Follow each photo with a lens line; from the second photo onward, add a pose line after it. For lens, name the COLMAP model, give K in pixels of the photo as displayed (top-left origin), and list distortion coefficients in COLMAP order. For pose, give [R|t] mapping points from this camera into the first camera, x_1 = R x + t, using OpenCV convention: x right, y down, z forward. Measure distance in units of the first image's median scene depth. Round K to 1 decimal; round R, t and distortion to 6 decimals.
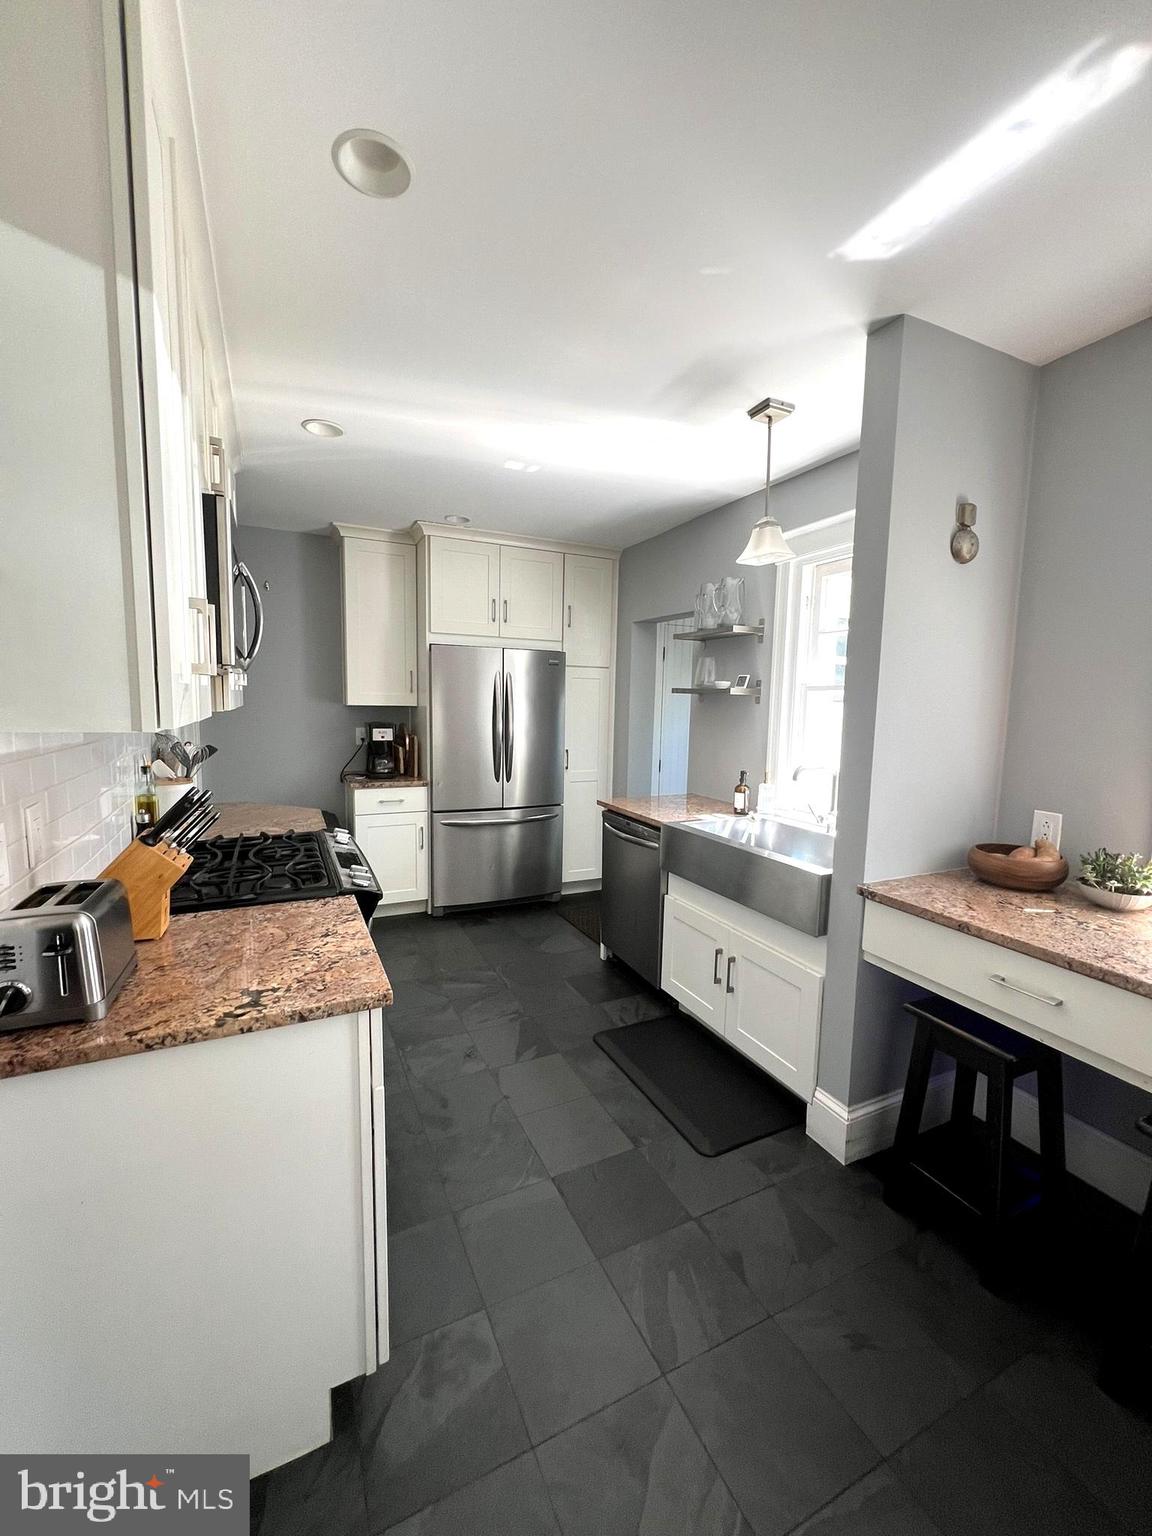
lens RADIAL K [[612.7, 0, 572.8], [0, 612.7, 766.0], [0, 0, 1]] dist [0.003709, -0.000842]
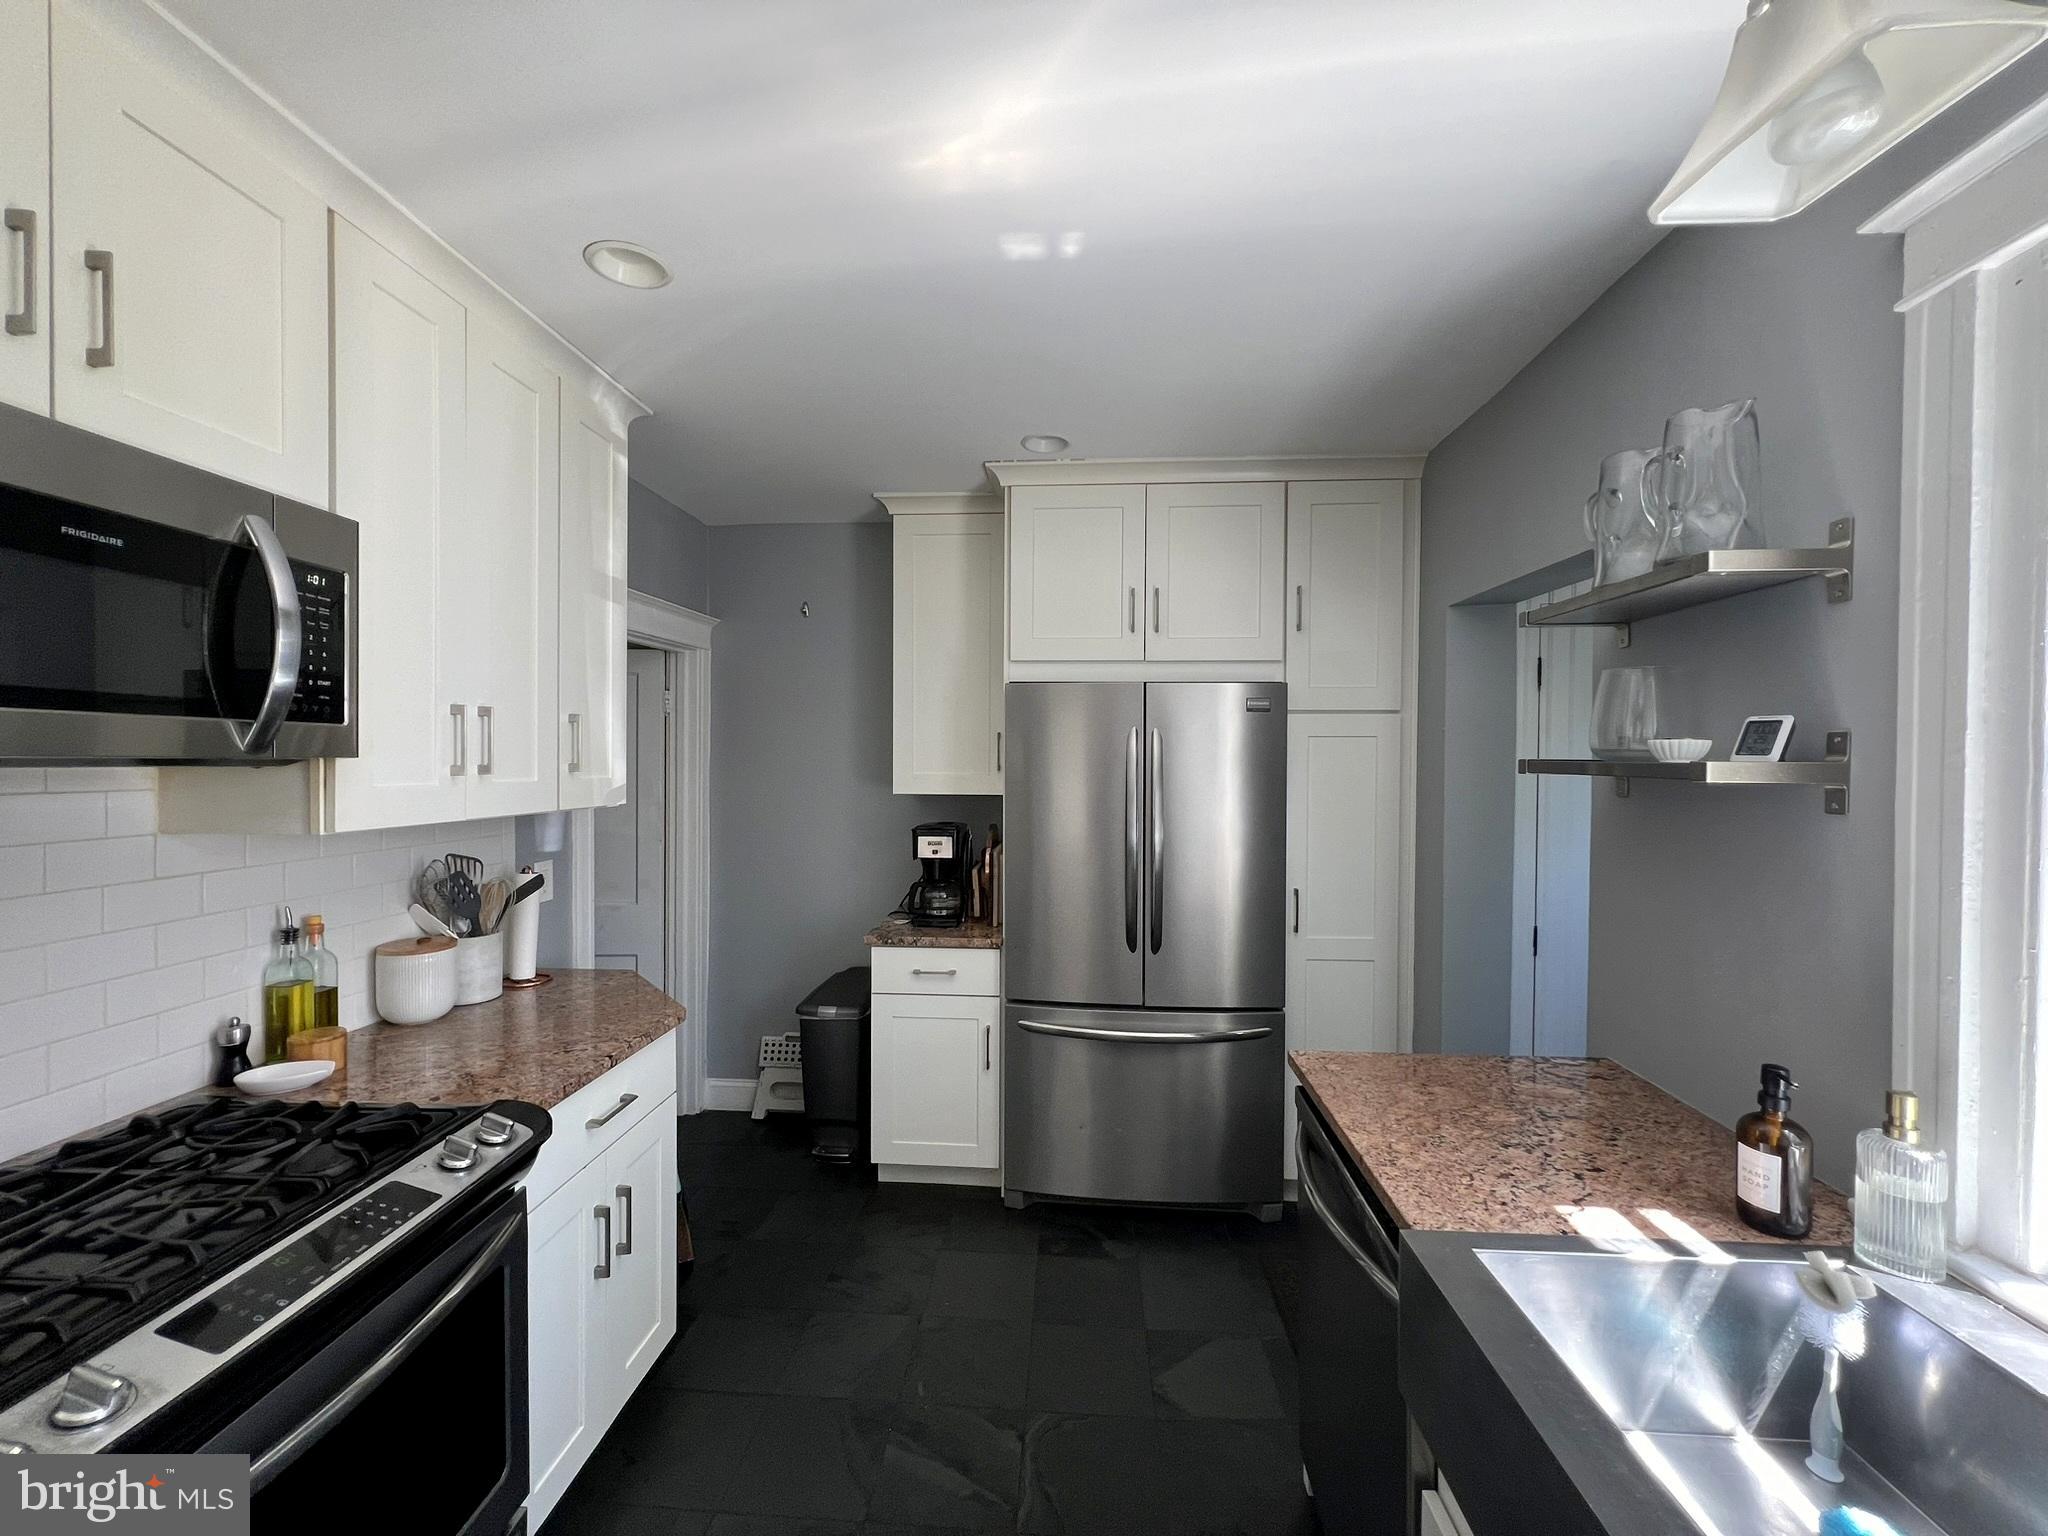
lens RADIAL K [[816.9, 0, 1028.8], [0, 816.9, 769.9], [0, 0, 1]] dist [0.003709, -0.000842]
pose [[0.873807, -0.008442, -0.486200, 0.131375], [-0.040506, 0.995111, -0.090078, -0.060137], [0.484583, 0.098405, 0.869193, 0.402177]]
